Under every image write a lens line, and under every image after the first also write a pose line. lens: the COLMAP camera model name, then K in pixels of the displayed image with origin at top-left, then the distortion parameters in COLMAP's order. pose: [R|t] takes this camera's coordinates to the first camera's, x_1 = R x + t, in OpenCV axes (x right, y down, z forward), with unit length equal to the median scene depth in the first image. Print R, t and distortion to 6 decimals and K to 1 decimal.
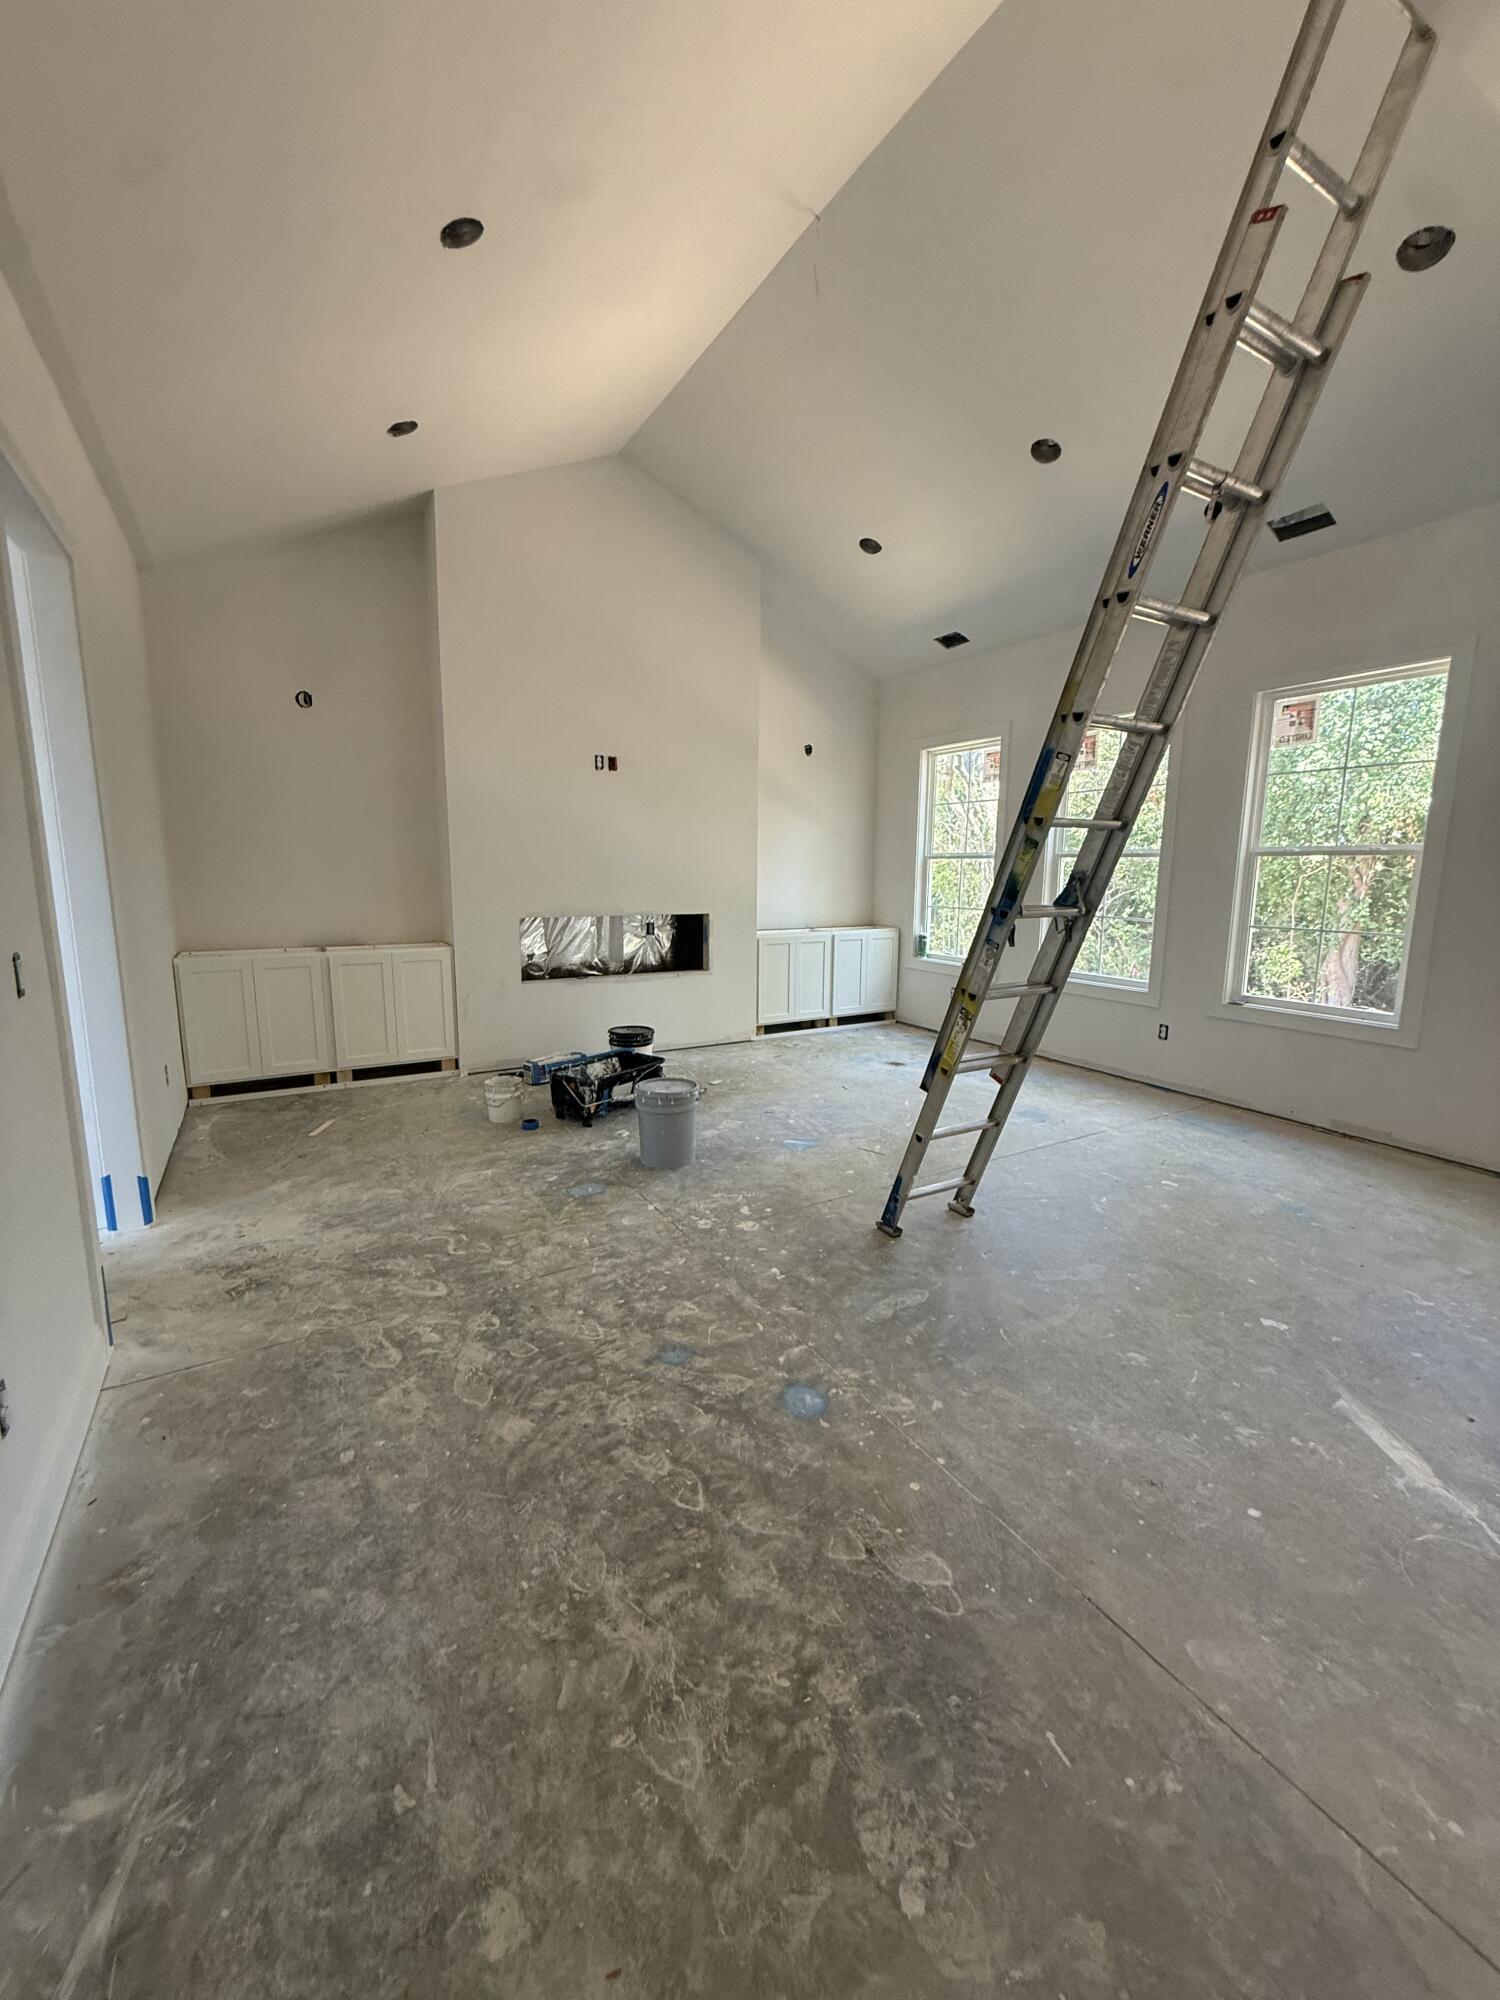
lens RADIAL K [[792.1, 0, 754.6], [0, 792.1, 1001.3], [0, 0, 1]] dist [-0.001605, 0.000170]
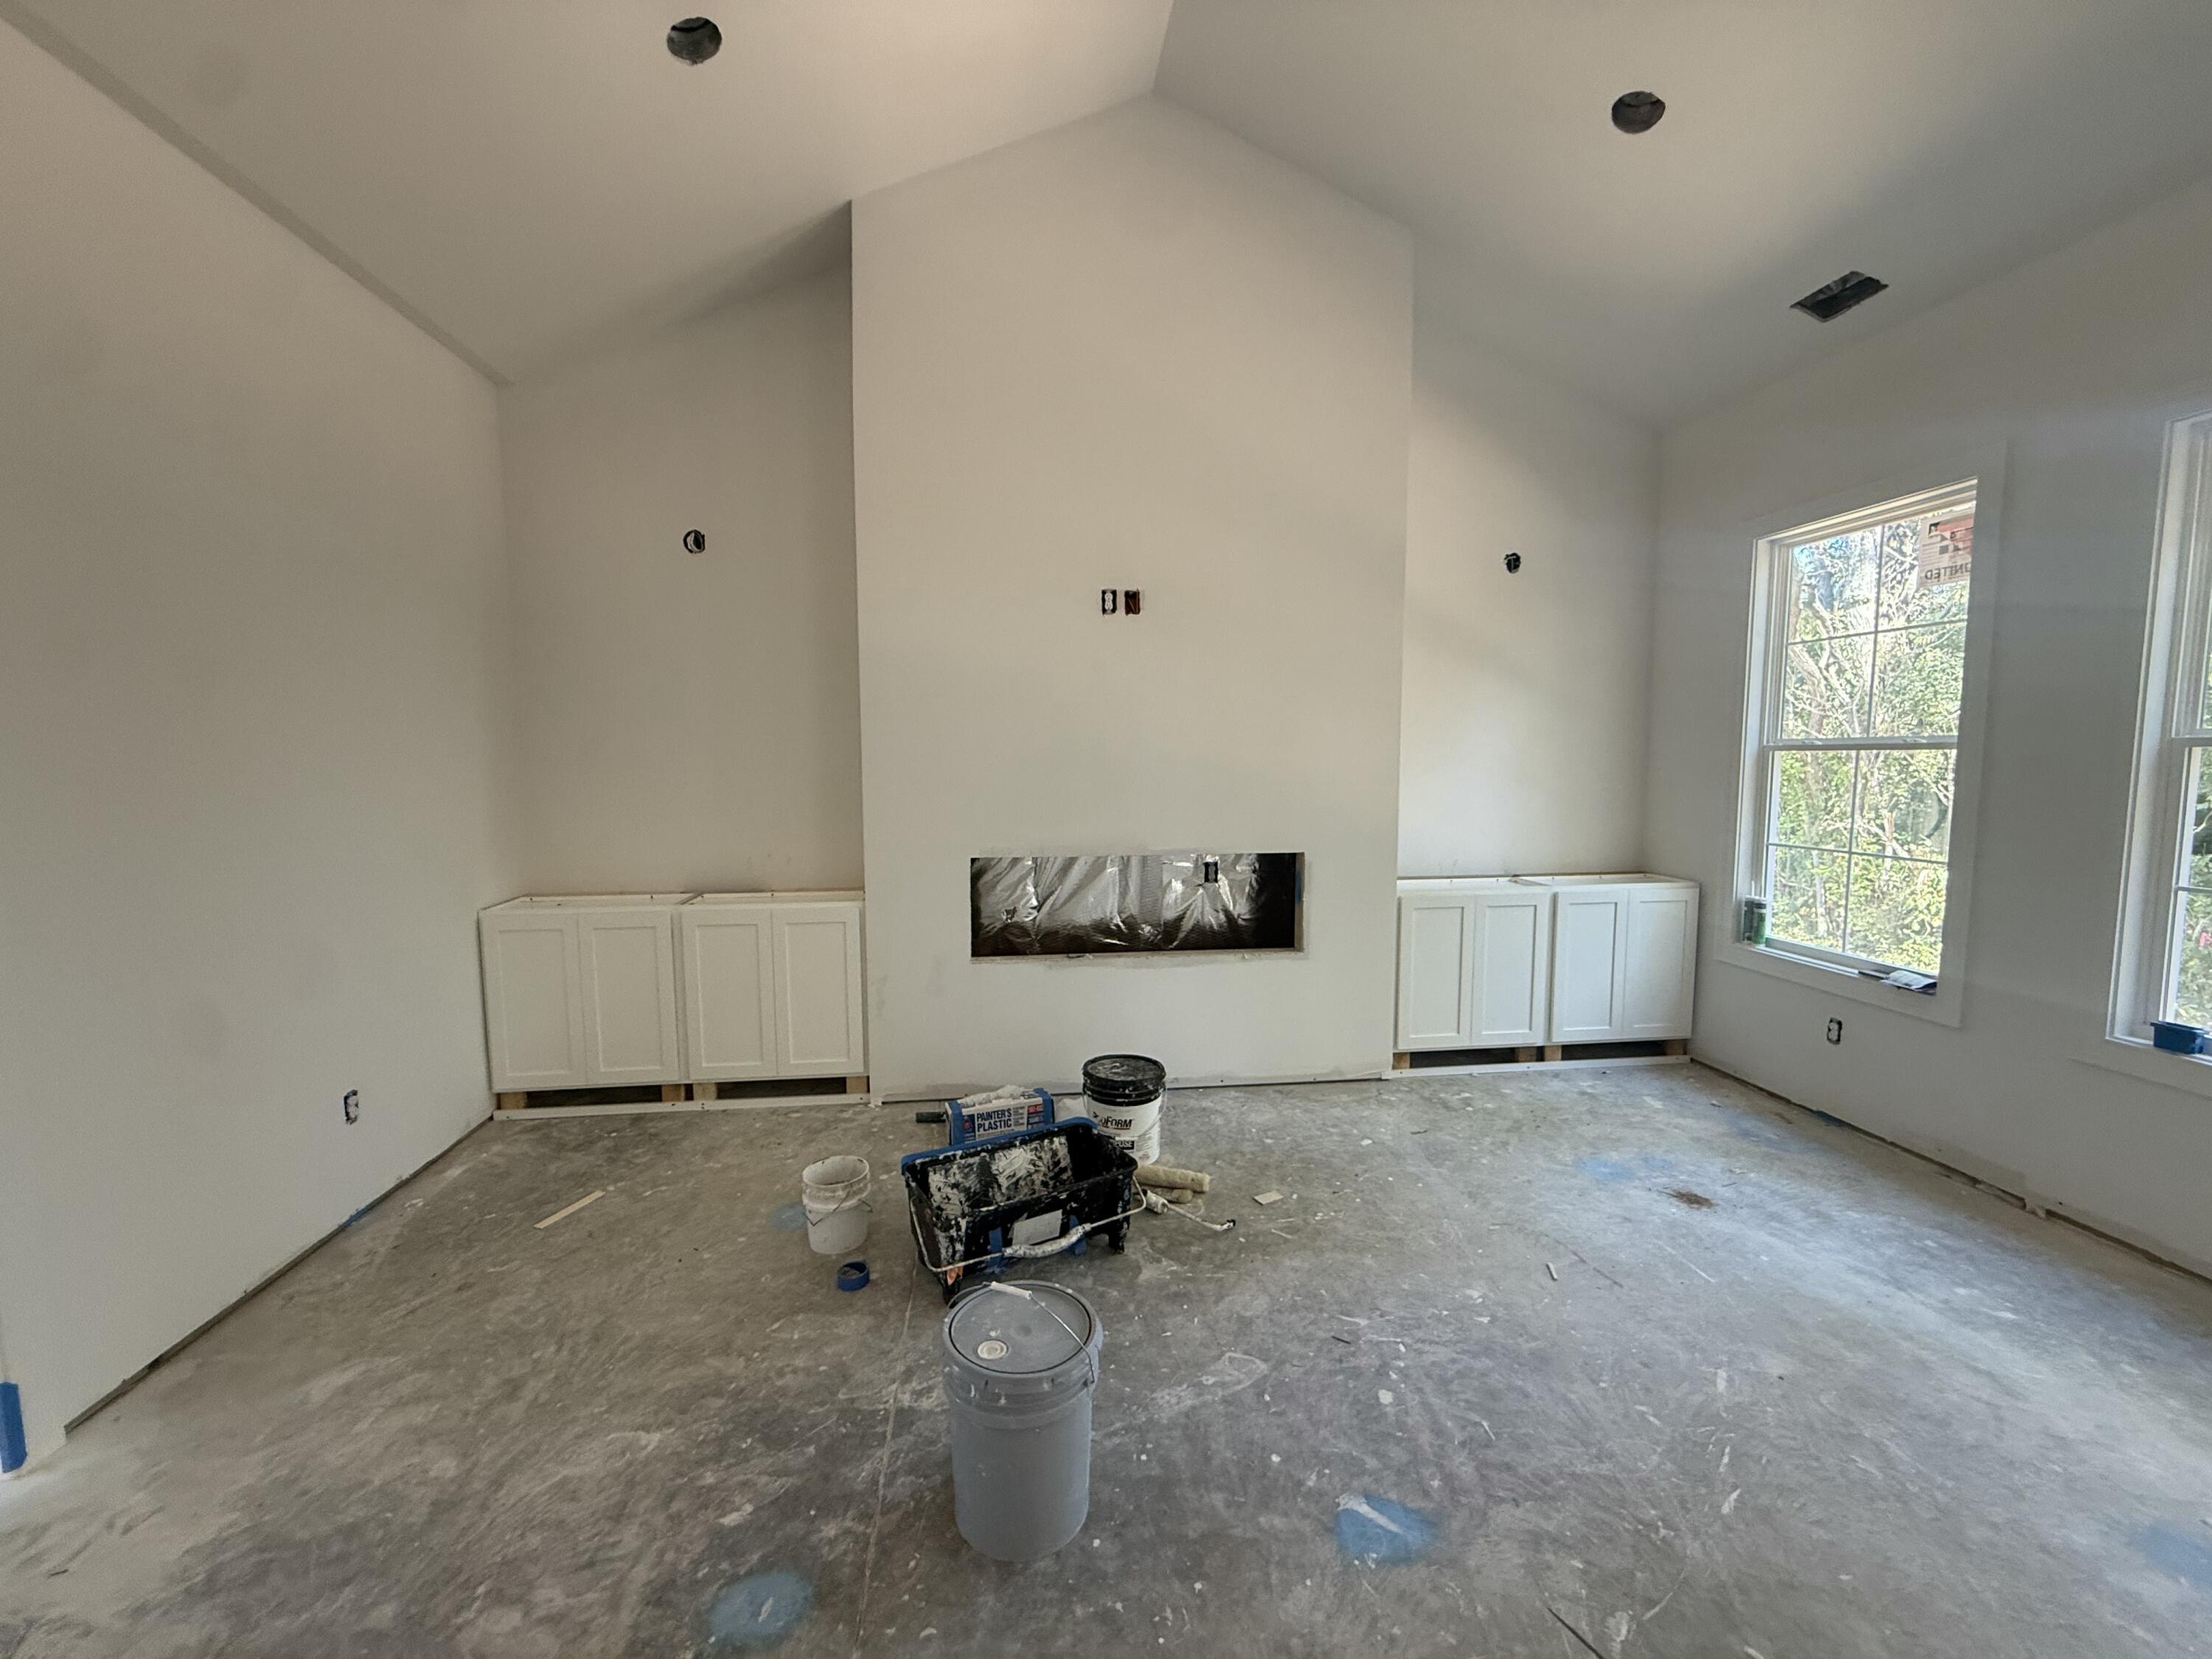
lens RADIAL K [[882.7, 0, 1101.3], [0, 882.7, 834.7], [0, 0, 1]] dist [-0.001912, 0.000804]
pose [[0.914859, 0.024225, -0.403045, 0.090894], [-0.056338, 0.996093, -0.068011, -0.102070], [0.399823, 0.084927, 0.912650, 0.512057]]
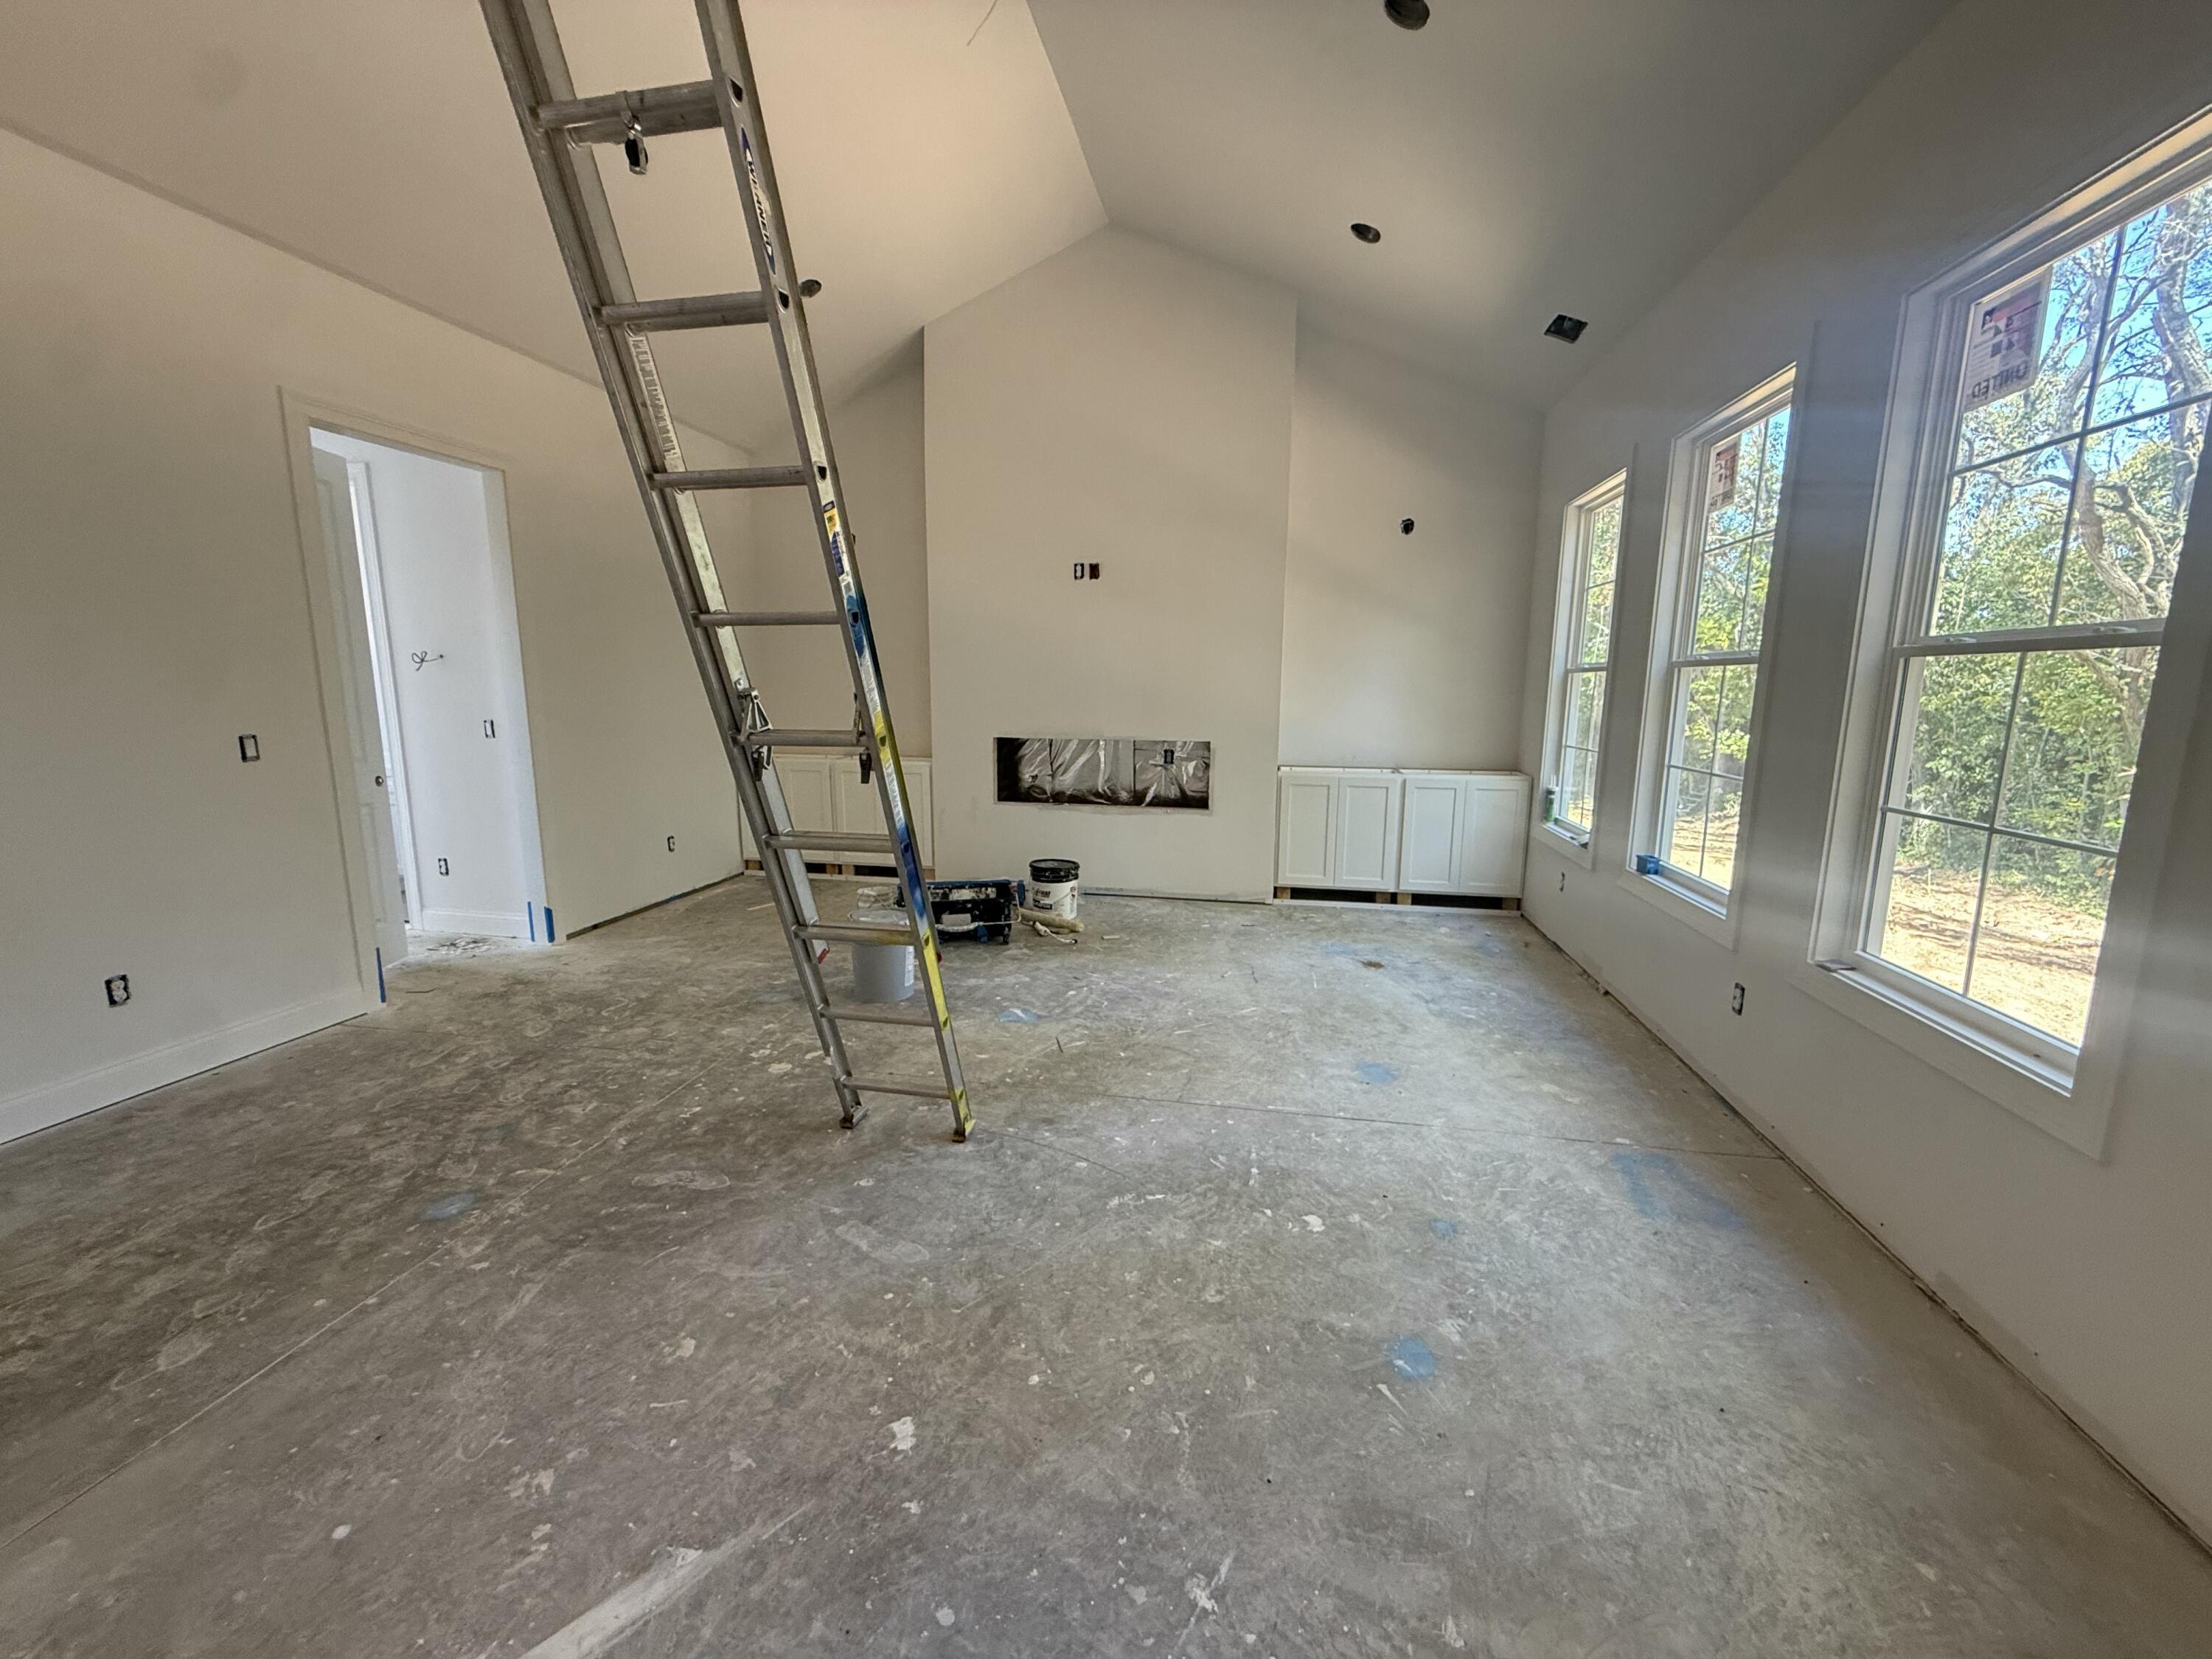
lens RADIAL K [[882.7, 0, 1101.3], [0, 882.7, 834.7], [0, 0, 1]] dist [-0.001912, 0.000804]
pose [[0.745251, 0.109200, -0.657781, 0.671144], [-0.112604, 0.992941, 0.037264, -0.050074], [0.657207, 0.046298, 0.752287, 0.331831]]
